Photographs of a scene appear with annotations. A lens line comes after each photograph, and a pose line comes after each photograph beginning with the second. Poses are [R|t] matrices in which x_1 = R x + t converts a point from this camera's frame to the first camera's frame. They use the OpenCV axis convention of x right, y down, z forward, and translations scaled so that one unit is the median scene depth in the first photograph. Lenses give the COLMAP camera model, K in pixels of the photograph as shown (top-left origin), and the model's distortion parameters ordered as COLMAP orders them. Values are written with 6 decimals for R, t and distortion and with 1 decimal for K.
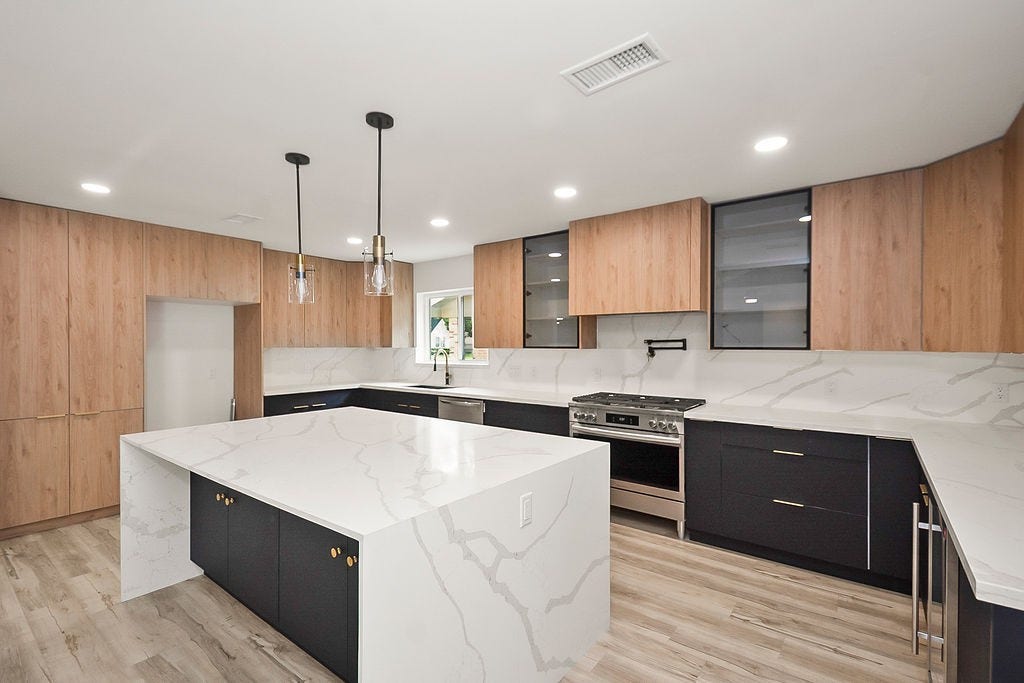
lens RADIAL K [[455.0, 0, 531.7], [0, 455.0, 346.7], [0, 0, 1]] dist [0.001264, -0.003468]
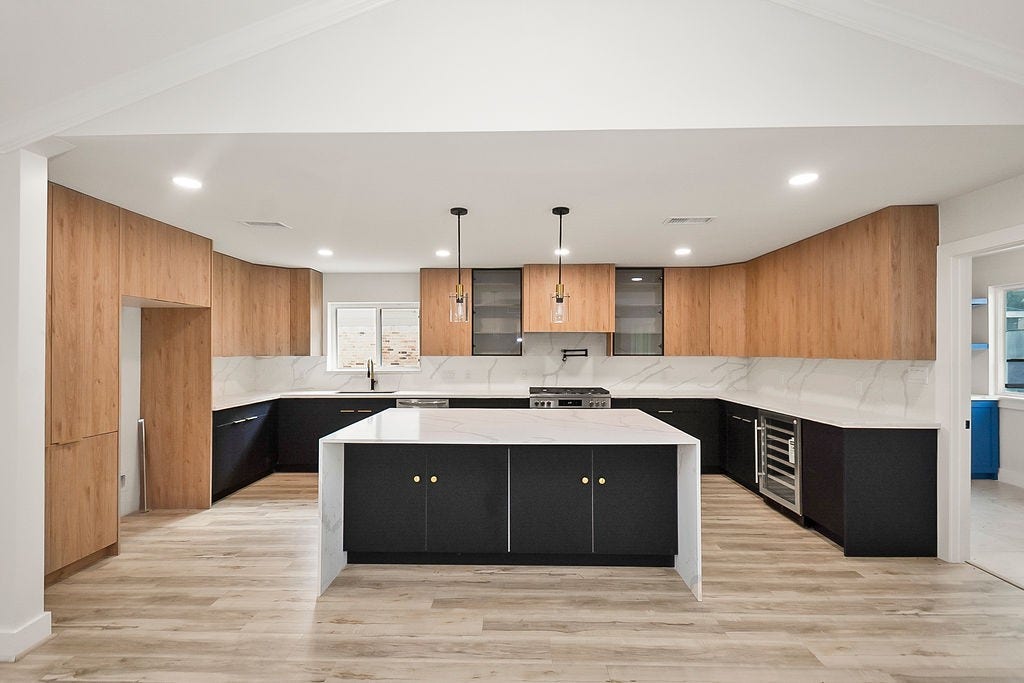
lens RADIAL K [[444.3, 0, 518.0], [0, 444.3, 347.1], [0, 0, 1]] dist [-0.001039, -0.000523]
pose [[0.808216, 0.005192, 0.588864, -0.783123], [0.002995, 0.999912, -0.012928, -0.005350], [-0.588879, 0.012212, 0.808129, -0.086356]]
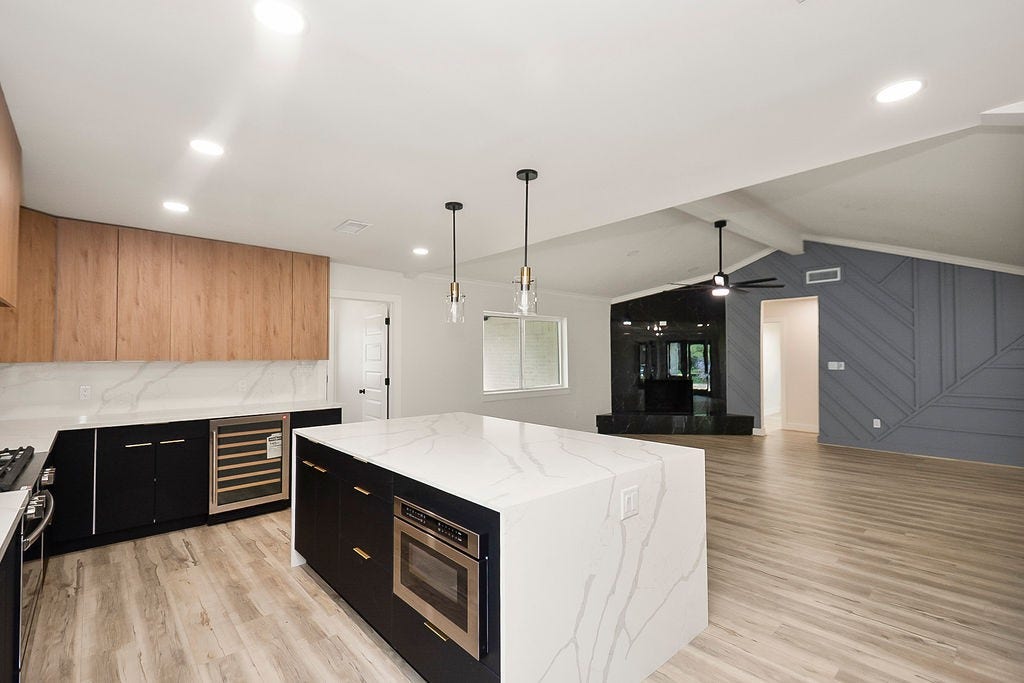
lens RADIAL K [[473.8, 0, 510.8], [0, 473.8, 352.4], [0, 0, 1]] dist [0.000736, -0.000005]
pose [[-0.972218, 0.001531, 0.234074, -0.506155], [0.001053, 0.999997, -0.002168, -0.008185], [-0.234077, -0.001862, -0.972216, 1.421089]]
